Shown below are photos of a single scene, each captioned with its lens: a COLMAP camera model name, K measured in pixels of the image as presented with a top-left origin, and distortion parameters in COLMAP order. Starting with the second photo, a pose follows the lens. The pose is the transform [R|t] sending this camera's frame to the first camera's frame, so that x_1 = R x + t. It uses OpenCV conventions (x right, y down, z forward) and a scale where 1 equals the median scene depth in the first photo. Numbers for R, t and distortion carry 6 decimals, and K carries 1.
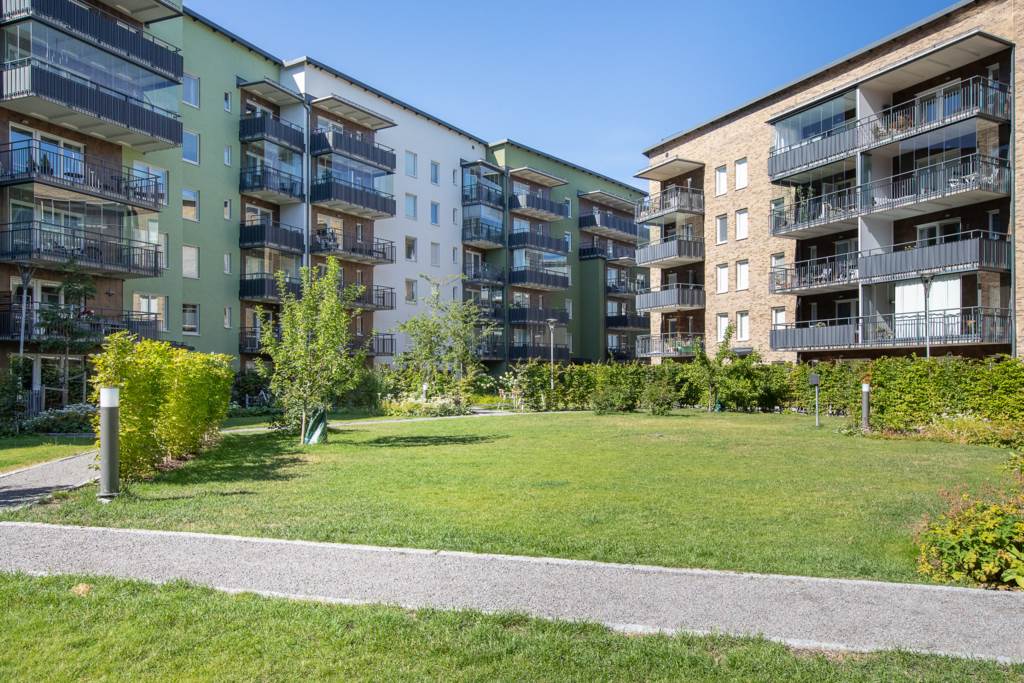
lens RADIAL K [[720.2, 0, 512.0], [0, 720.2, 341.5], [0, 0, 1]] dist [-0.040704, 0.066961]
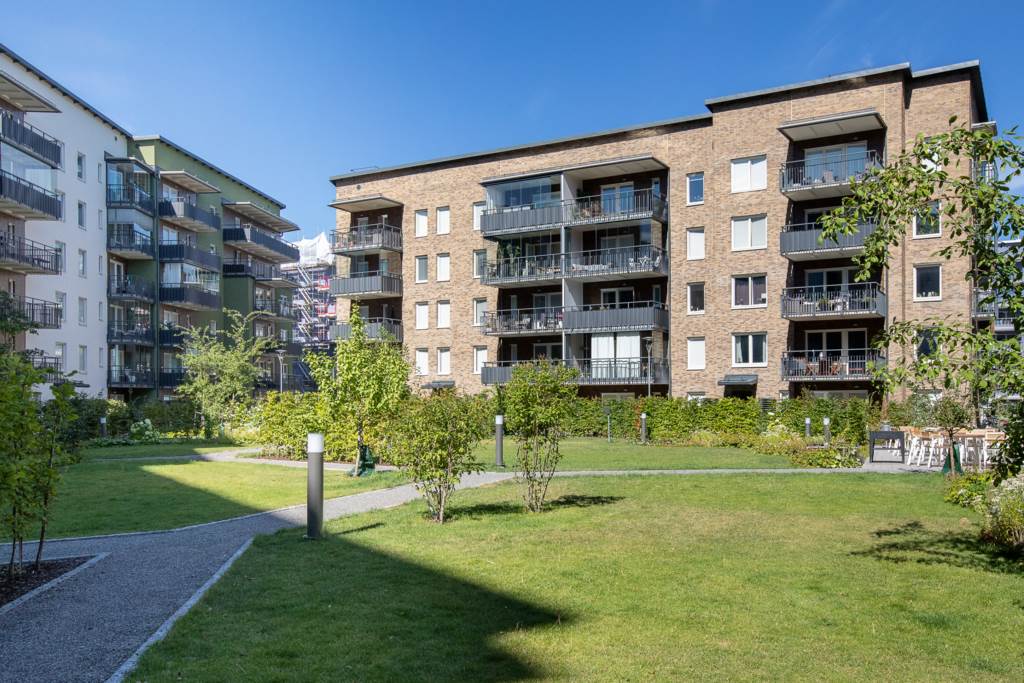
lens RADIAL K [[806.3, 0, 512.0], [0, 806.3, 341.5], [0, 0, 1]] dist [-0.000631, 0.002553]
pose [[0.872345, 0.040735, 0.487191, -0.167801], [-0.025060, 0.998938, -0.038653, -0.006000], [-0.488248, 0.021509, 0.872440, -0.107163]]
